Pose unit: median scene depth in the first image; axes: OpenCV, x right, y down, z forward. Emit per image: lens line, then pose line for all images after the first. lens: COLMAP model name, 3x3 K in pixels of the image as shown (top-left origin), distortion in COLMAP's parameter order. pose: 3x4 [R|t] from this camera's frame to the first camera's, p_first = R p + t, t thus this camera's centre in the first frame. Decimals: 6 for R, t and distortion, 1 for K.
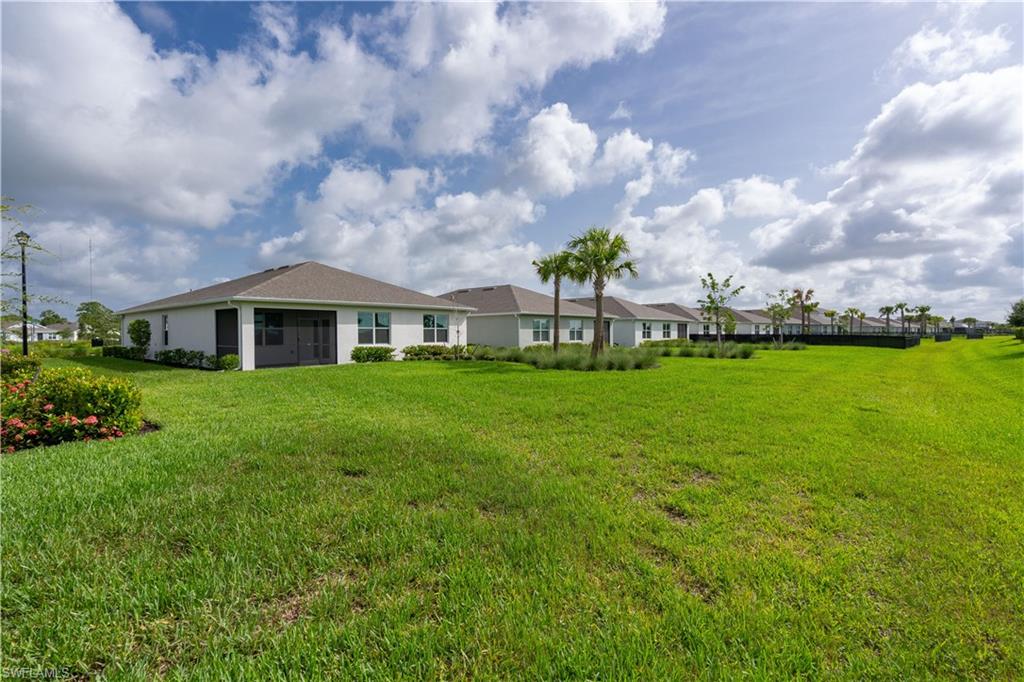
lens RADIAL K [[469.9, 0, 512.0], [0, 469.9, 341.0], [0, 0, 1]] dist [-0.000946, -0.000140]
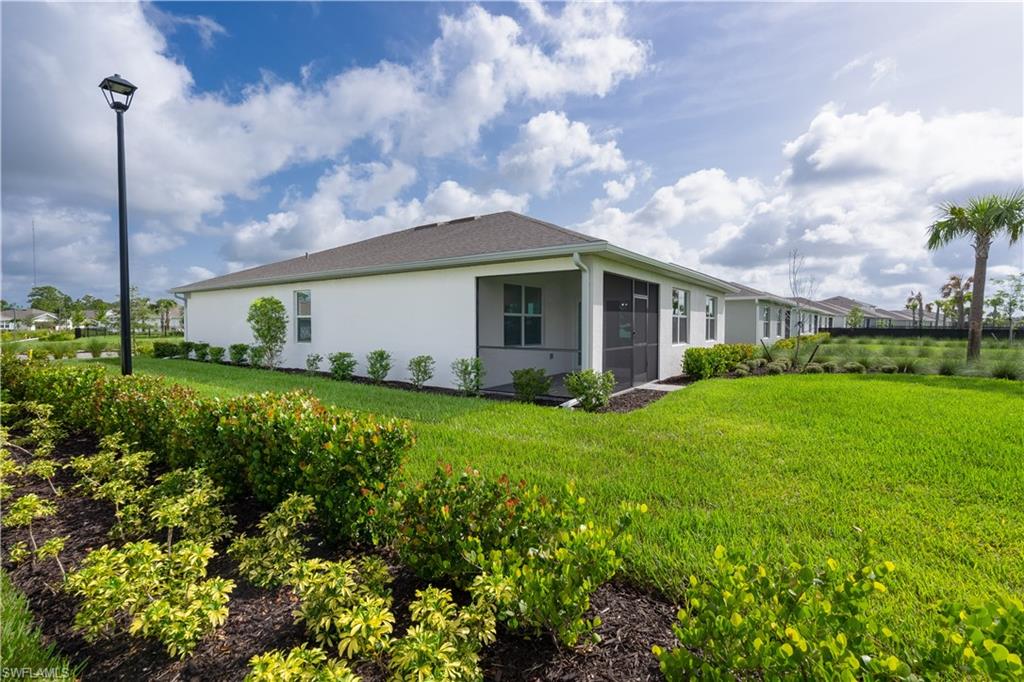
lens RADIAL K [[463.7, 0, 512.0], [0, 463.7, 341.0], [0, 0, 1]] dist [0.000056, 0.000072]
pose [[0.997709, 0.004793, 0.067486, -0.461164], [-0.006051, 0.999811, 0.018456, -0.004151], [-0.067385, -0.018822, 0.997550, 0.357423]]
